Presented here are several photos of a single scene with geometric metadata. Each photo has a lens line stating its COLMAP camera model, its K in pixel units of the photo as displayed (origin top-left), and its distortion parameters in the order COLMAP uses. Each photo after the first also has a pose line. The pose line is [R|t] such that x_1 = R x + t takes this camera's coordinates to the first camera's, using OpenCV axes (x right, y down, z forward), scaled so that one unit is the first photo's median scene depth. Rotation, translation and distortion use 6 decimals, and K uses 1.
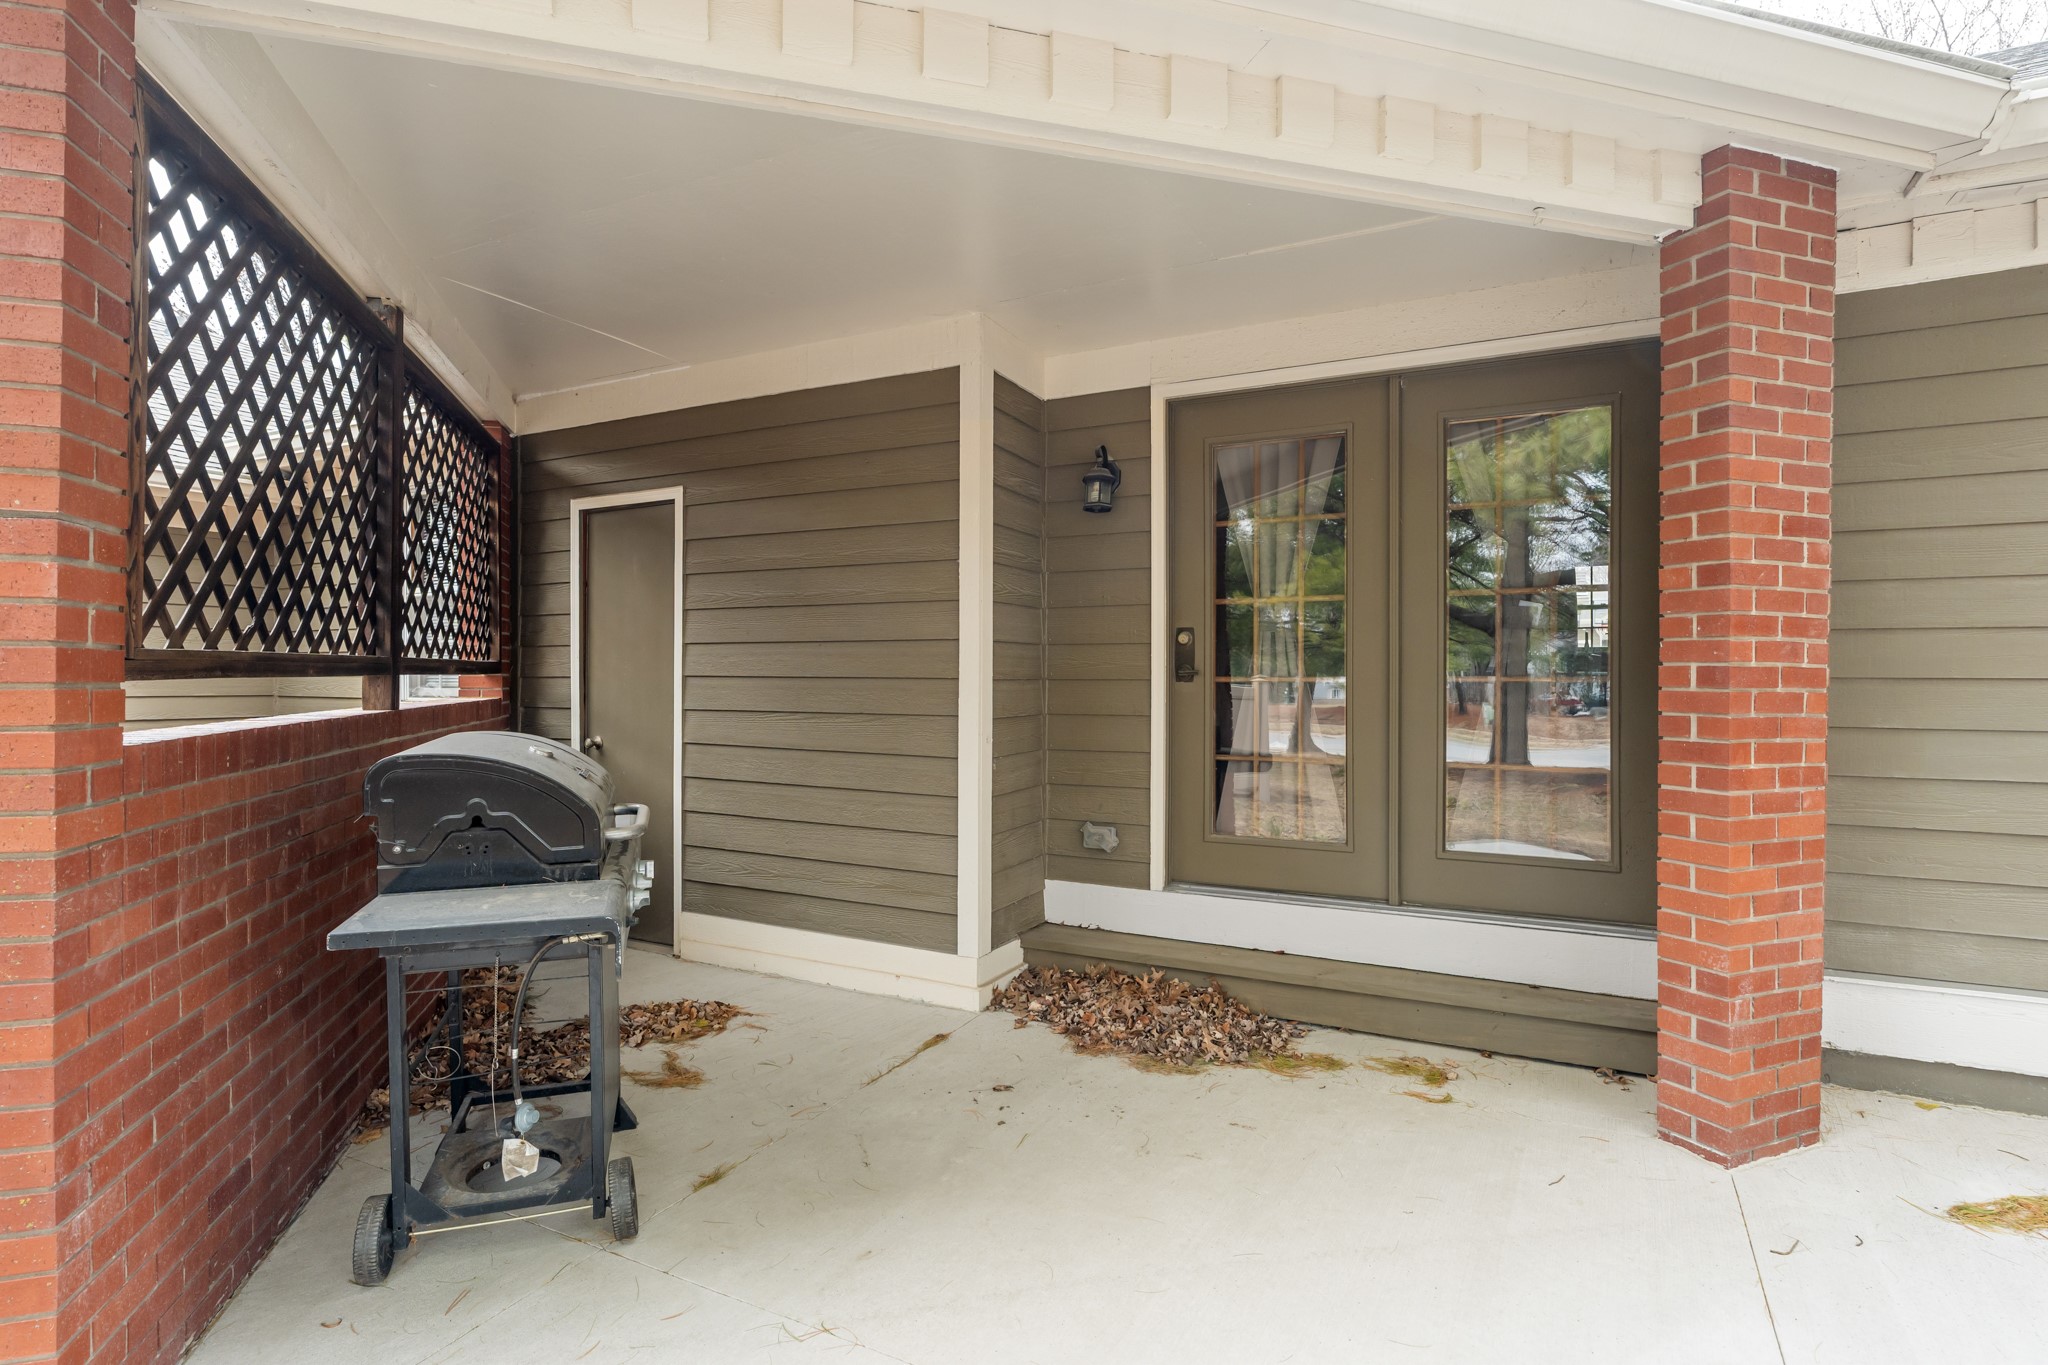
lens RADIAL K [[1033.9, 0, 1024.0], [0, 1033.9, 682.5], [0, 0, 1]] dist [0.001487, 0.000151]
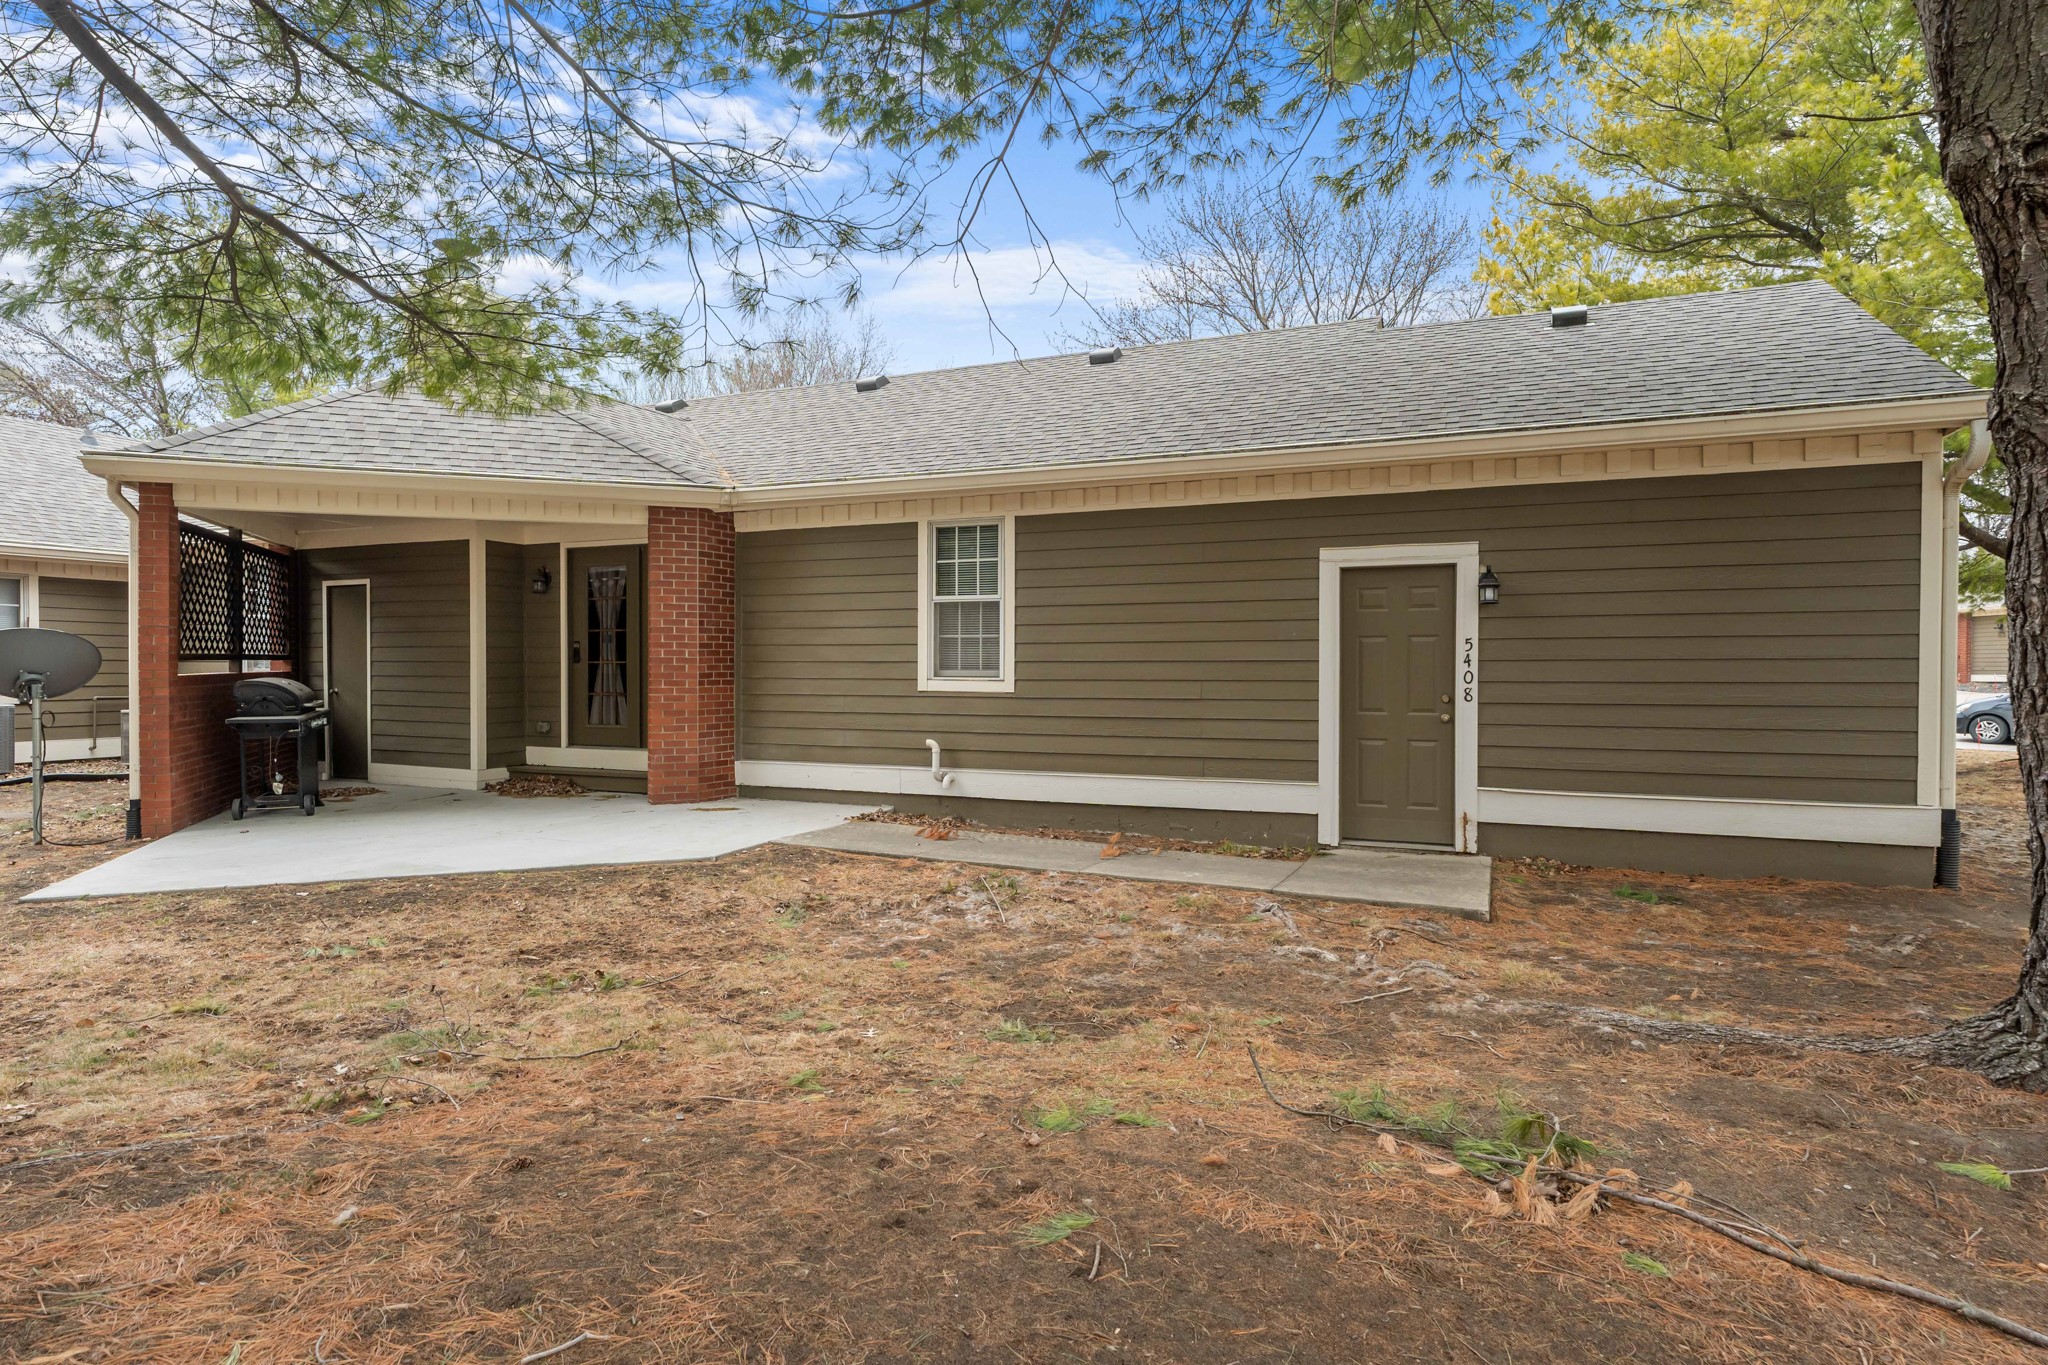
lens RADIAL K [[1111.2, 0, 1024.0], [0, 1111.2, 682.5], [0, 0, 1]] dist [-0.000246, -0.000129]
pose [[0.997897, -0.000567, 0.064818, 1.054933], [-0.000271, 0.999916, 0.012927, 0.010623], [-0.064820, -0.012917, 0.997813, -1.717830]]
